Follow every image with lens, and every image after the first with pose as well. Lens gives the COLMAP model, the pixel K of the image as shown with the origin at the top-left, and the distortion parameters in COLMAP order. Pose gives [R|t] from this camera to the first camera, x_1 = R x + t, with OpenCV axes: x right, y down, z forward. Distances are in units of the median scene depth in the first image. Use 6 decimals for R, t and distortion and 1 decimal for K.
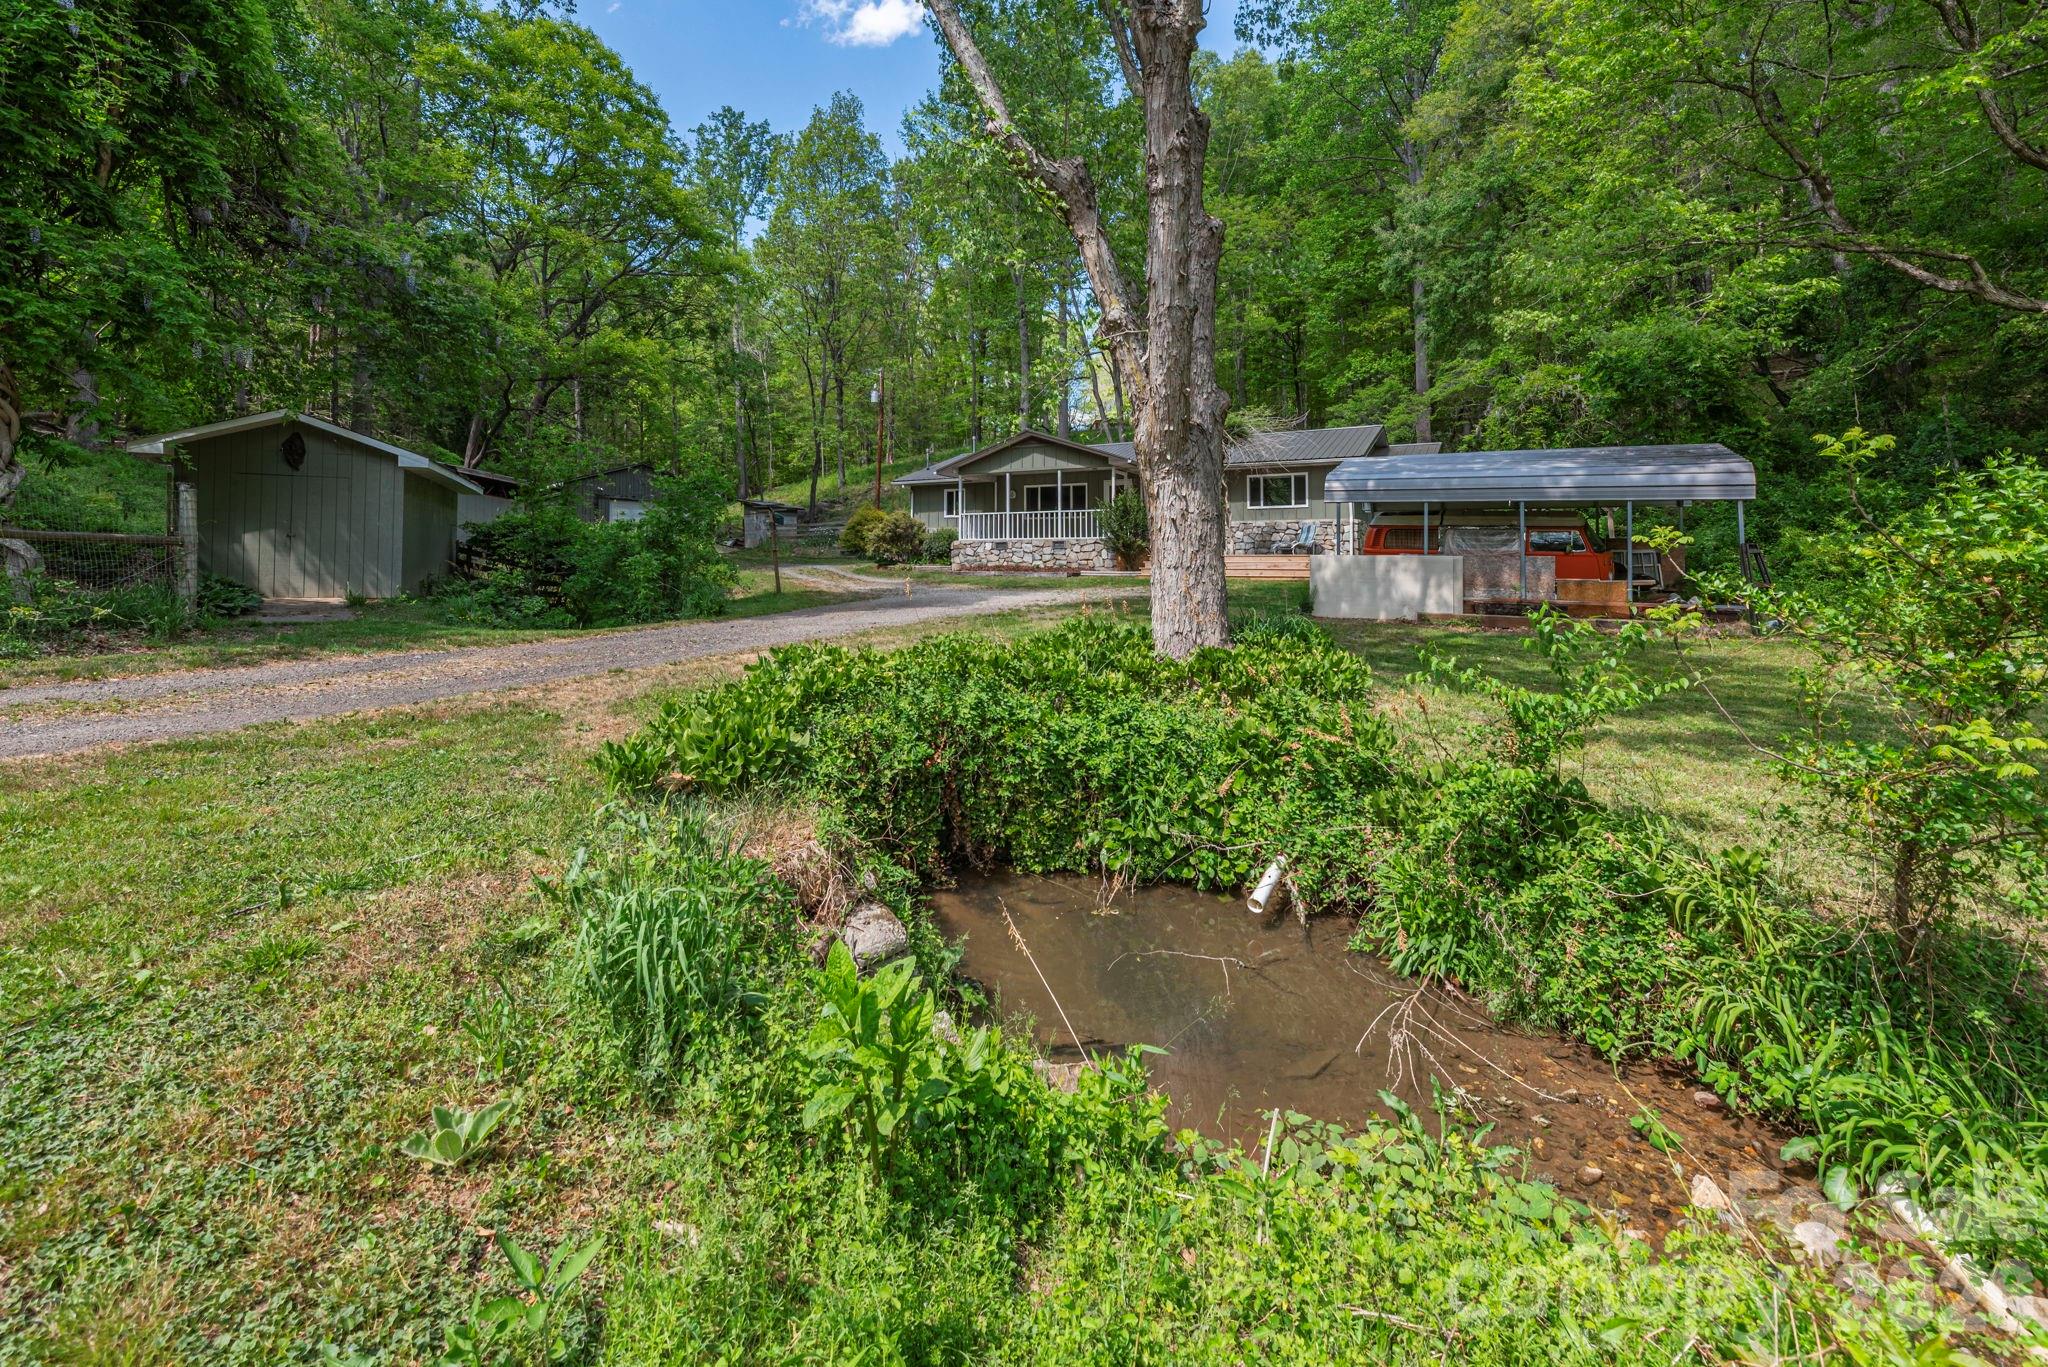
lens RADIAL K [[863.2, 0, 1003.4], [0, 863.2, 566.7], [0, 0, 1]] dist [0.000383, 0.000116]
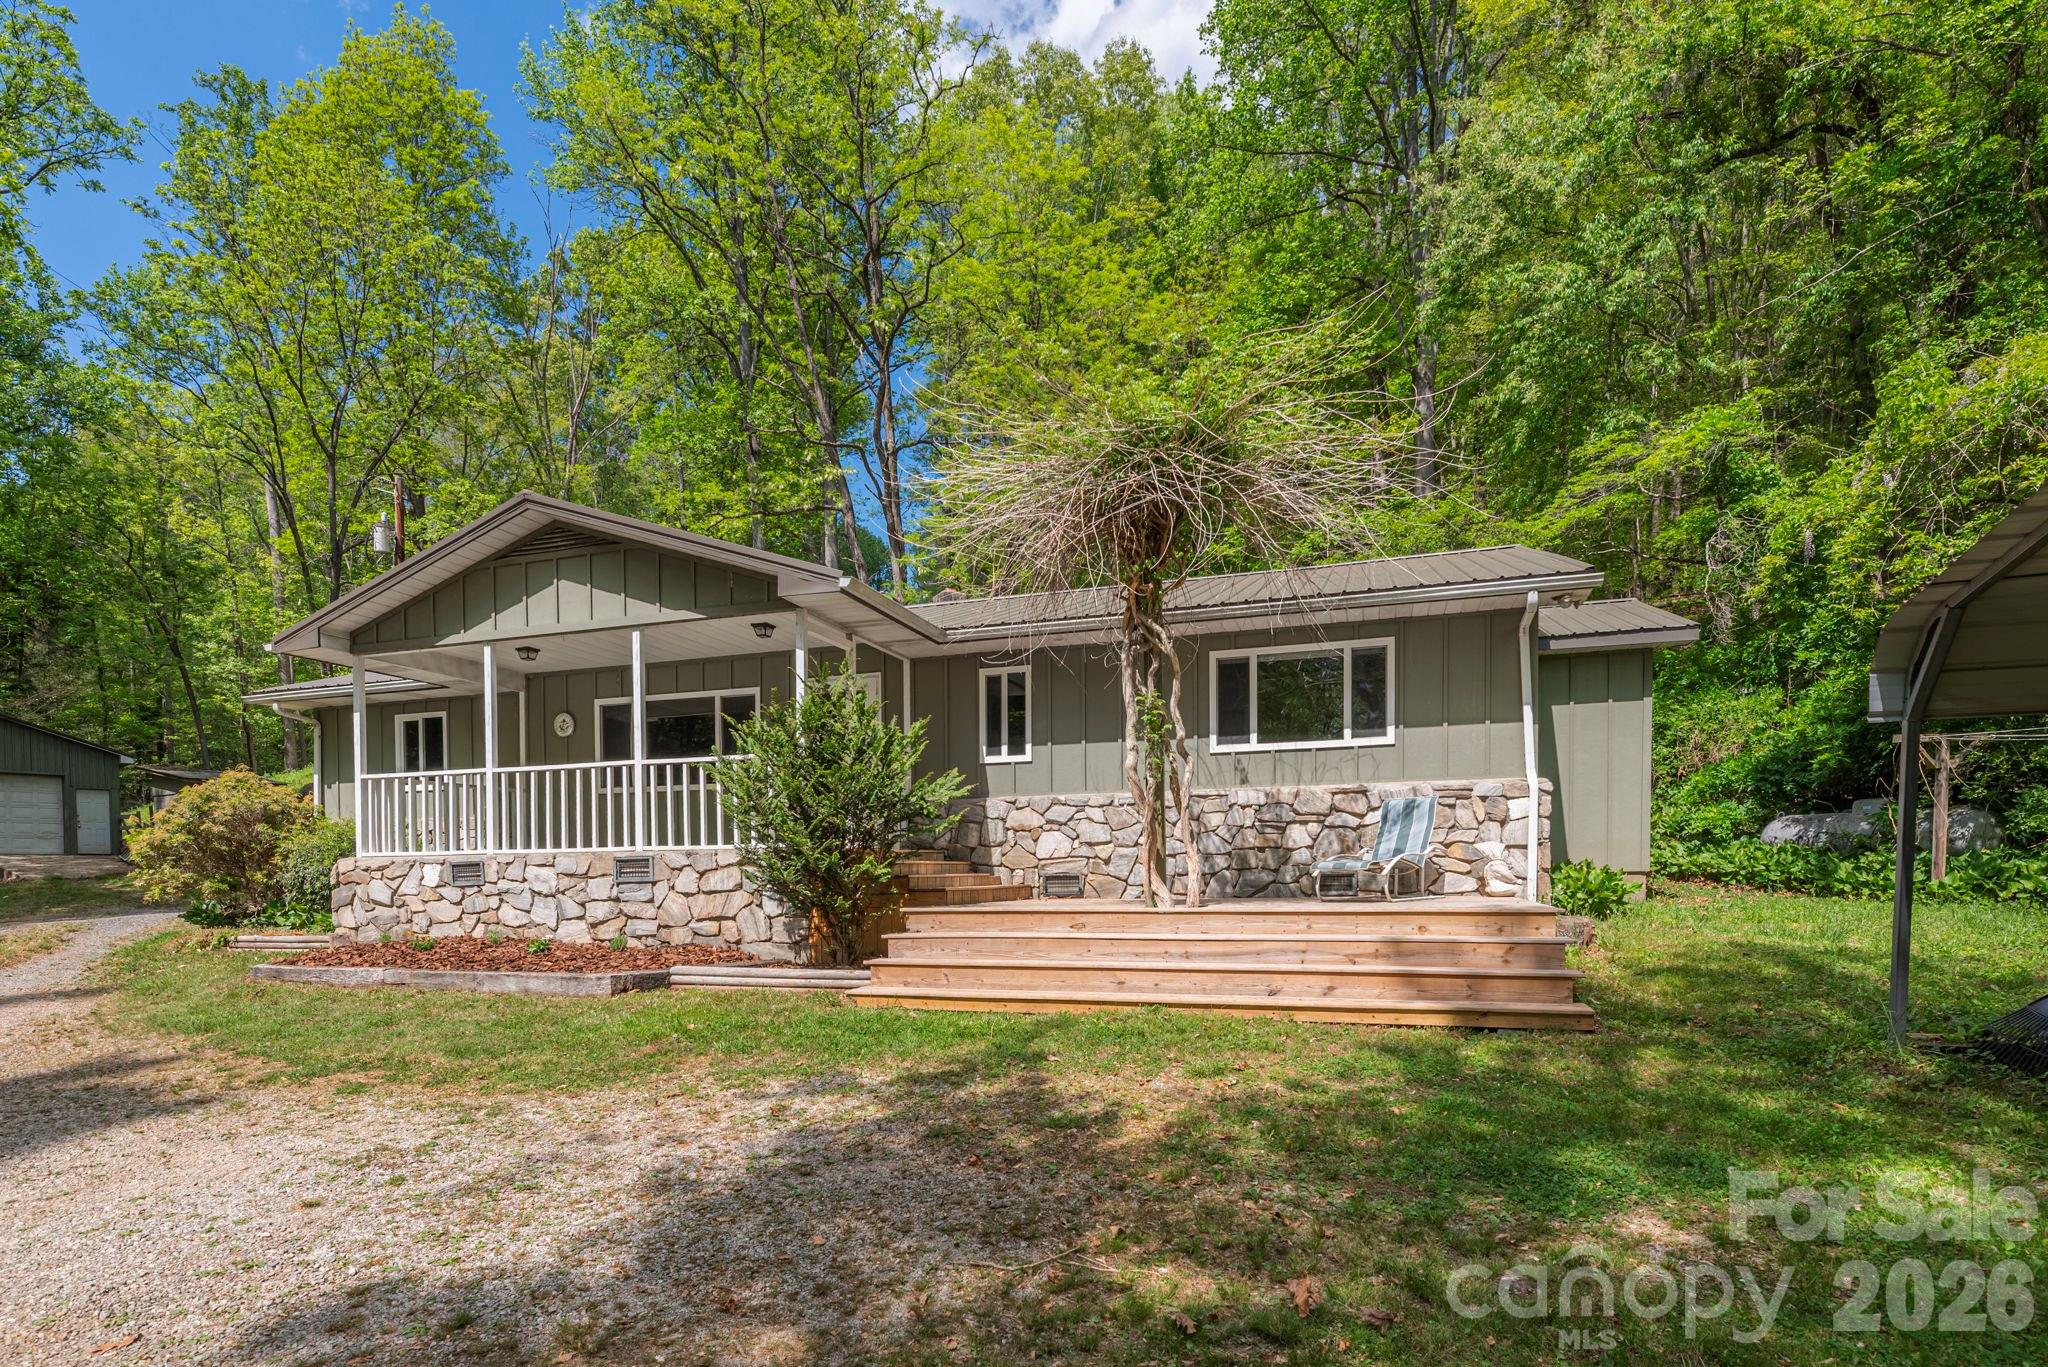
lens RADIAL K [[1021.5, 0, 999.7], [0, 1021.5, 901.1], [0, 0, 1]] dist [0.000158, 0.000128]
pose [[0.983659, -0.024496, 0.178367, 0.133106], [0.018473, 0.999204, 0.035354, -0.025674], [-0.179091, -0.031482, 0.983329, 0.639211]]
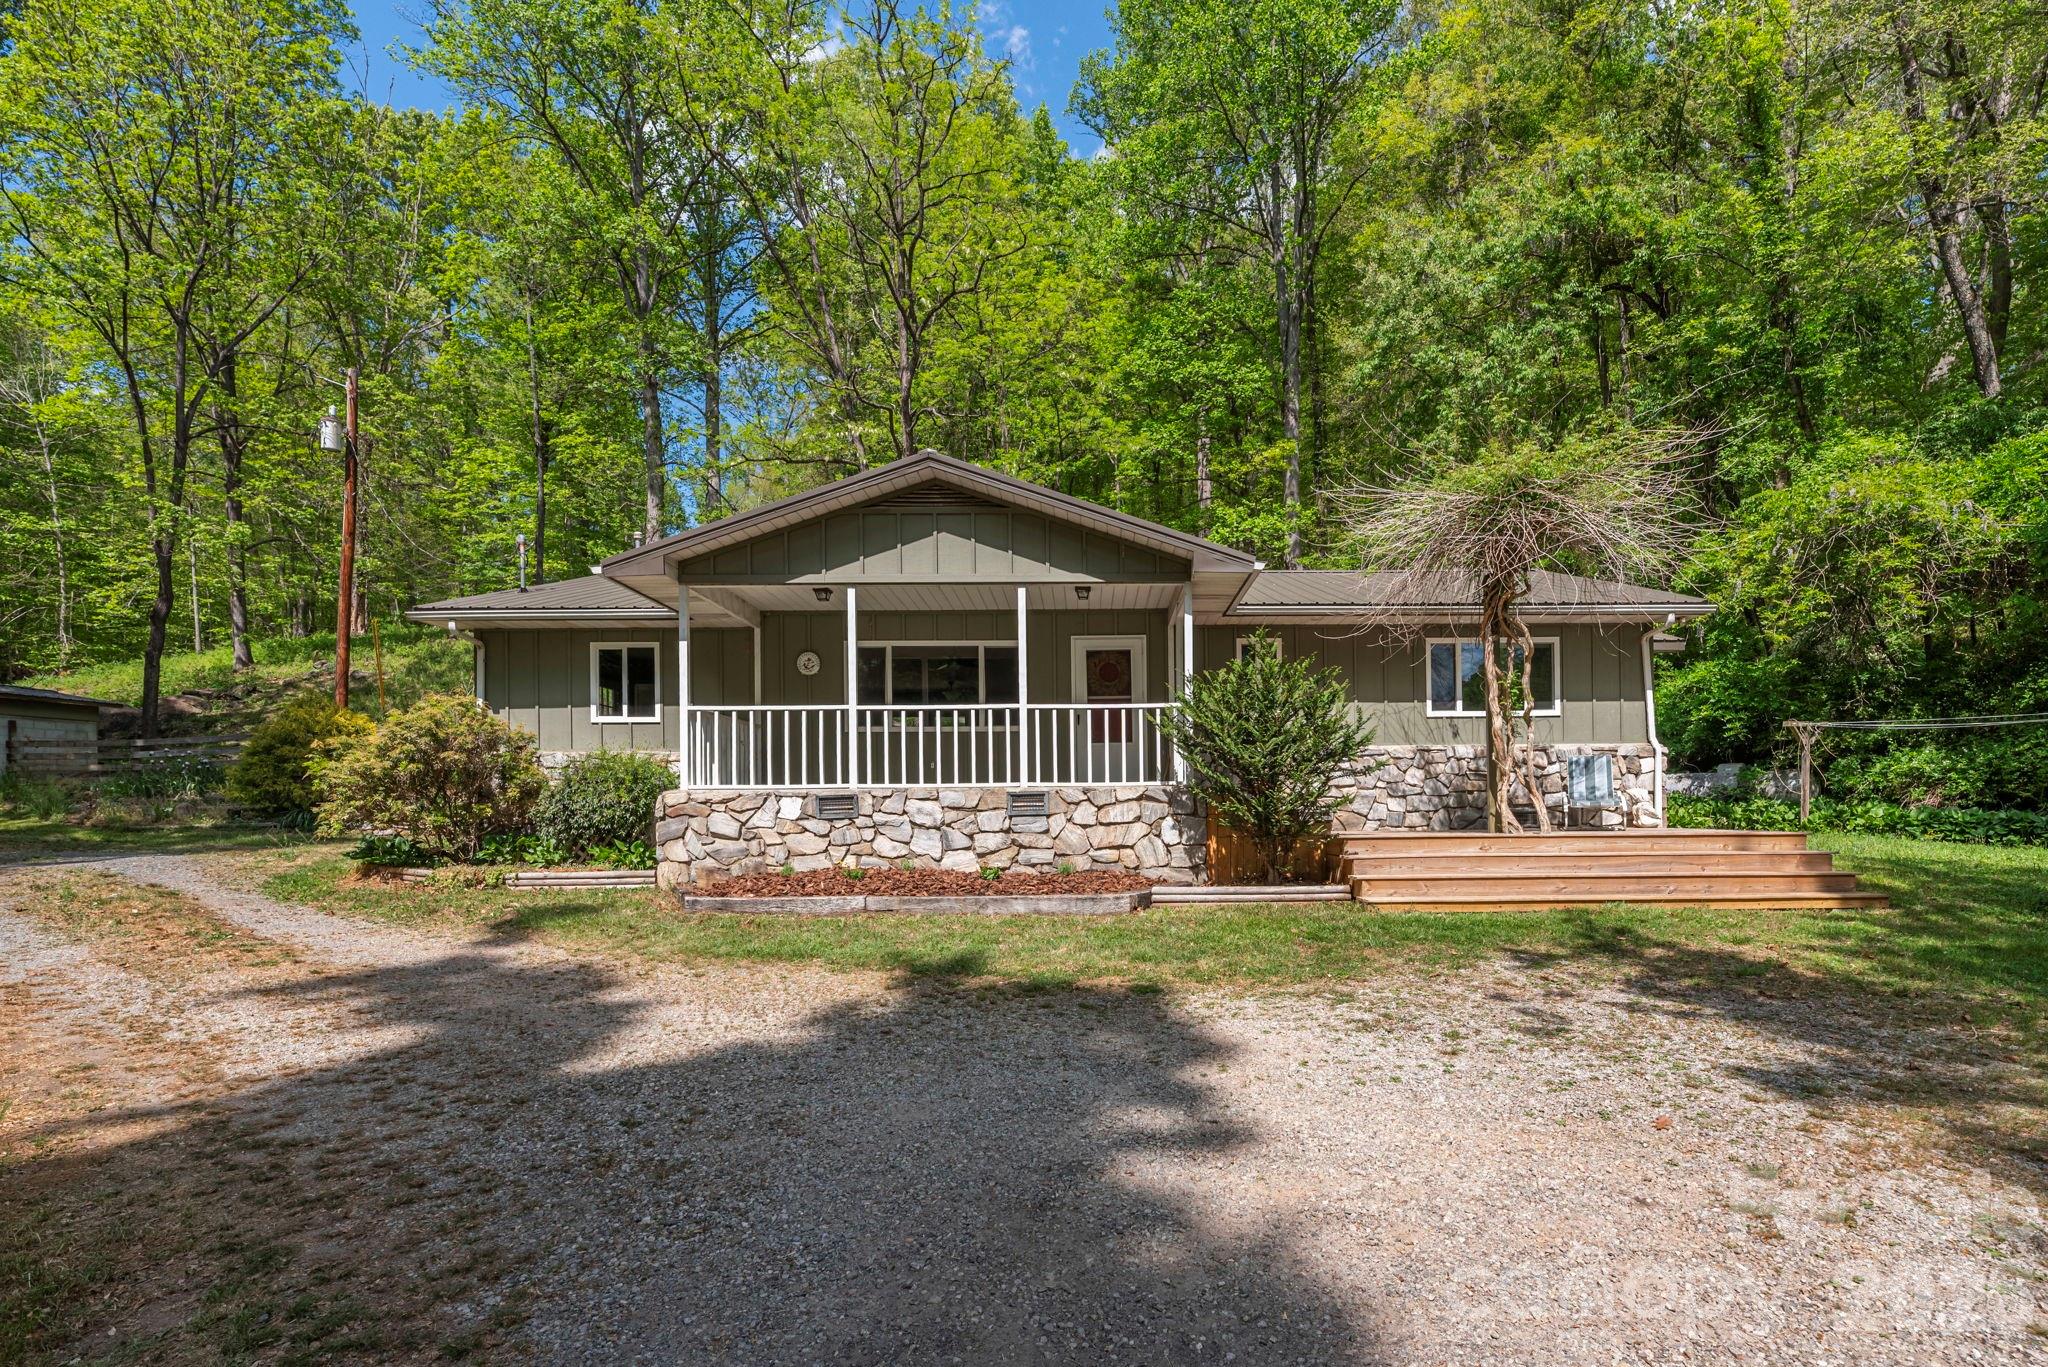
lens RADIAL K [[964.1, 0, 1077.1], [0, 964.1, 834.4], [0, 0, 1]] dist [-0.000844, -0.000185]
pose [[0.870052, -0.024617, 0.492344, -0.111486], [0.012304, 0.999526, 0.028232, -0.024734], [-0.492806, -0.018506, 0.869943, 0.685167]]
